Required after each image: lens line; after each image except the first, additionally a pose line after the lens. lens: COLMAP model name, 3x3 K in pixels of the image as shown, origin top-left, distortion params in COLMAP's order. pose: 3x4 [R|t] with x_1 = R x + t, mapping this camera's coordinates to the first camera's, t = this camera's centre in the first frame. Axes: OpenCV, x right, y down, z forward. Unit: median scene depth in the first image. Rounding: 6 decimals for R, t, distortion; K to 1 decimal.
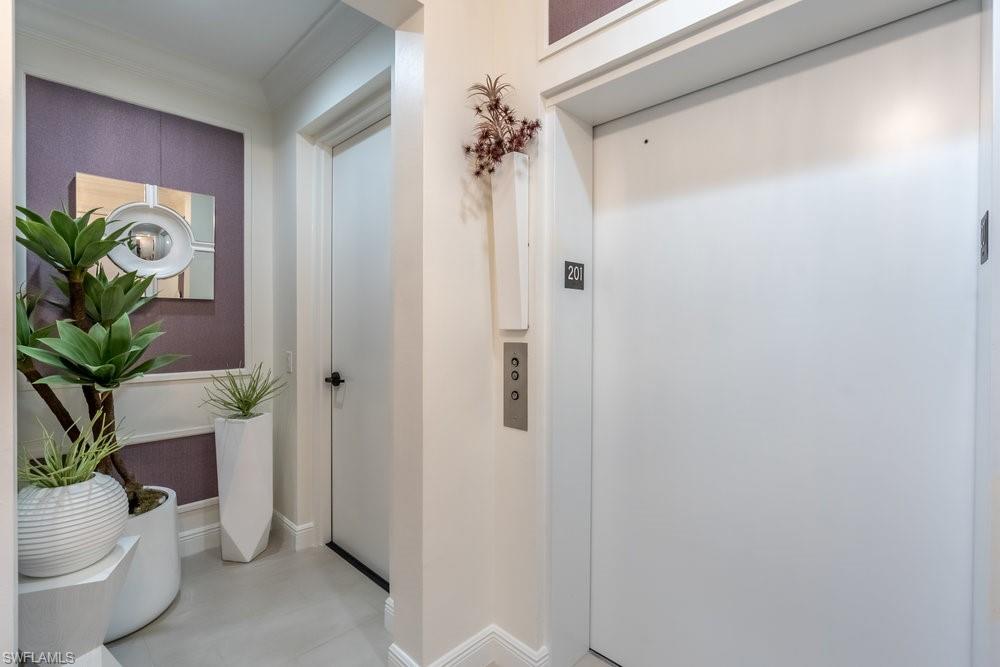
lens RADIAL K [[457.6, 0, 499.9], [0, 457.6, 328.5], [0, 0, 1]] dist [0.000980, 0.002510]
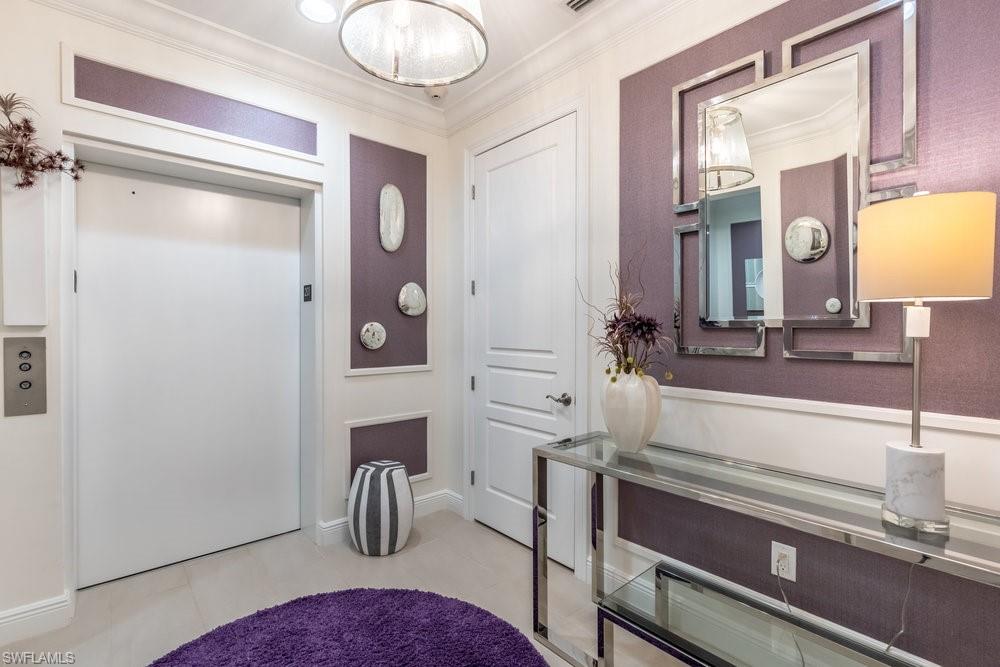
lens RADIAL K [[457.6, 0, 499.6], [0, 457.6, 329.8], [0, 0, 1]] dist [0.000980, 0.002510]
pose [[0.067845, -0.004209, 0.997687, -1.008373], [-0.000866, 0.999990, 0.004278, 0.006316], [-0.997695, -0.001154, 0.067841, -0.224795]]
